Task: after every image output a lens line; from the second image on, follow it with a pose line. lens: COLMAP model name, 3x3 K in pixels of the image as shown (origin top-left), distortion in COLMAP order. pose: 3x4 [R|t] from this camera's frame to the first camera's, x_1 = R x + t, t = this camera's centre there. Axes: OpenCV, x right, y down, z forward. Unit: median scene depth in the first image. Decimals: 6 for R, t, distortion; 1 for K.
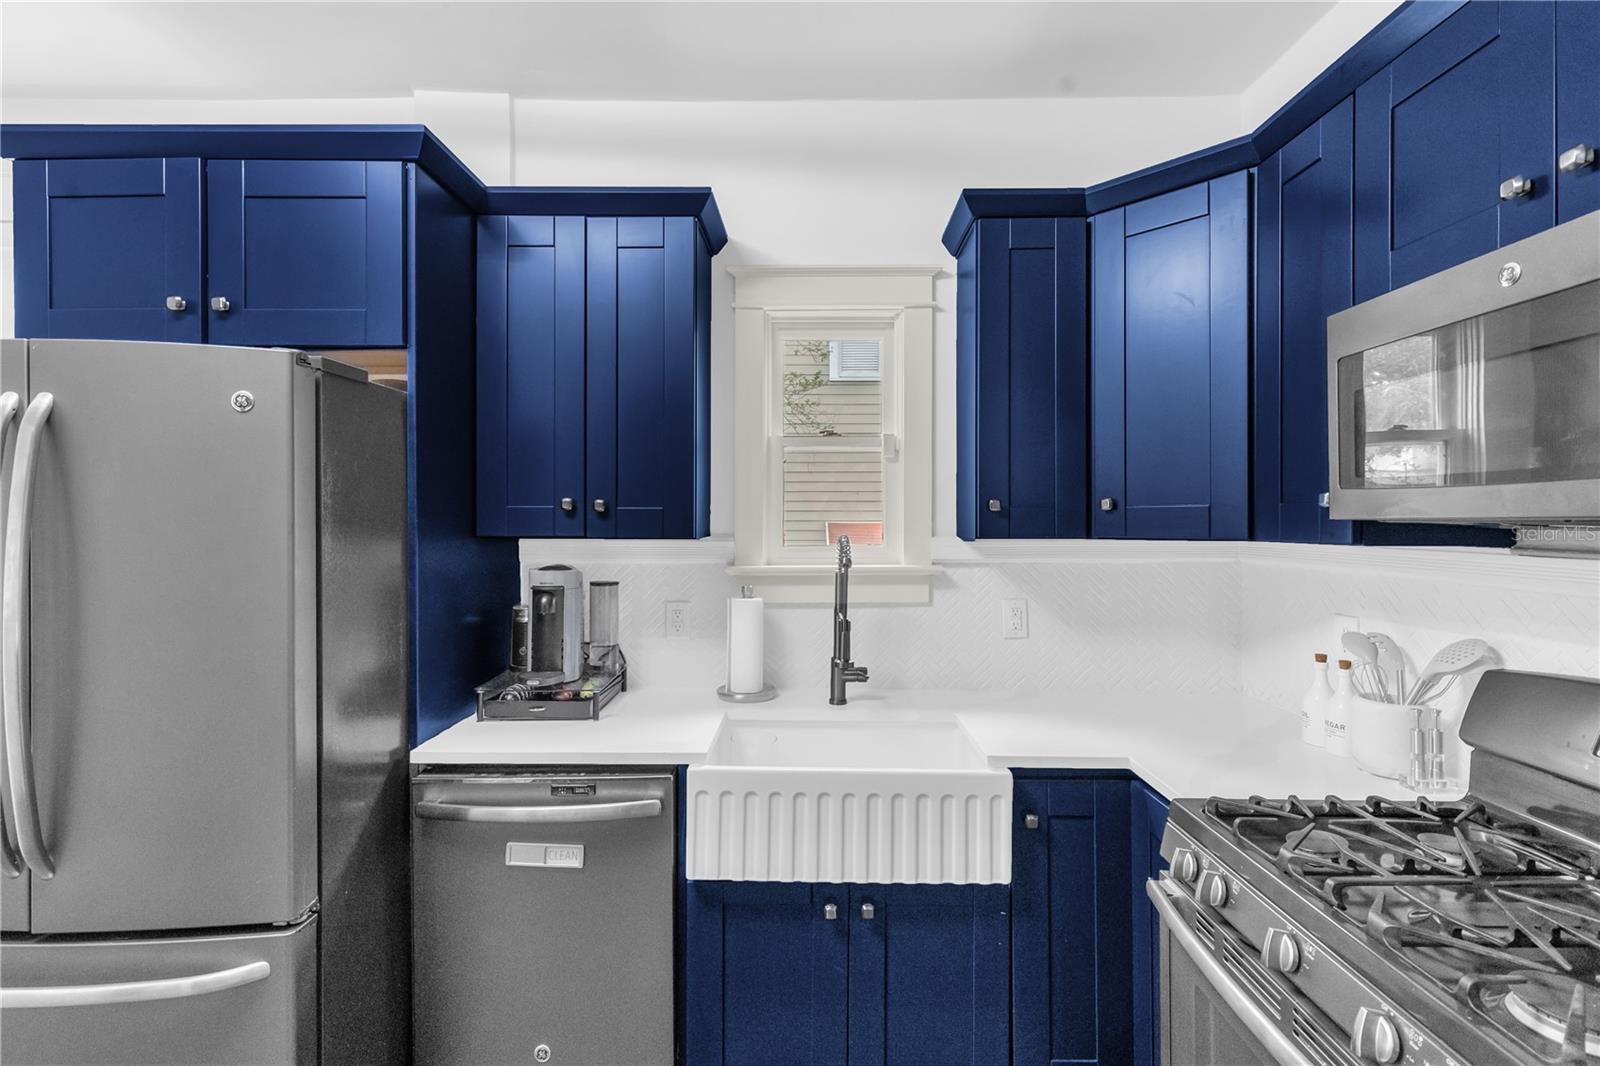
lens RADIAL K [[730.9, 0, 799.2], [0, 730.9, 514.7], [0, 0, 1]] dist [0.013661, -0.002293]
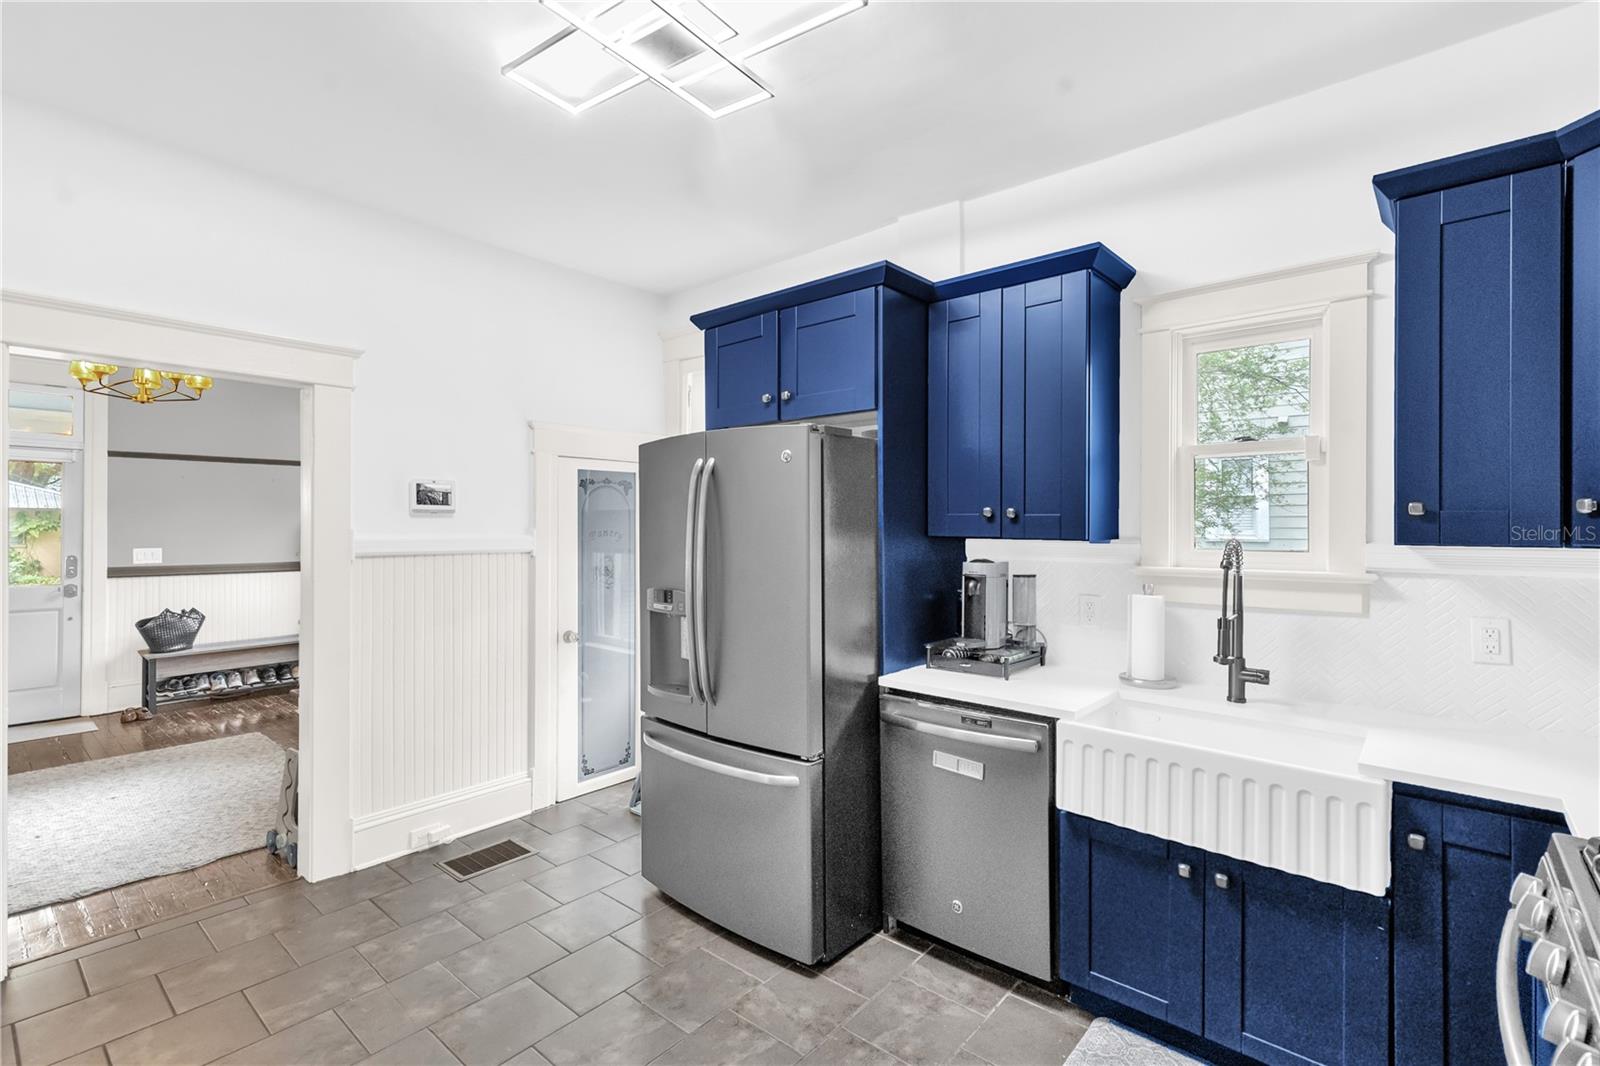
lens RADIAL K [[730.9, 0, 802.8], [0, 730.9, 527.1], [0, 0, 1]] dist [0.013661, -0.002293]
pose [[0.756953, 0.003720, -0.653459, 0.327078], [0.002512, 0.999960, 0.008603, 0.000008], [0.653465, -0.008153, 0.756913, -0.232939]]
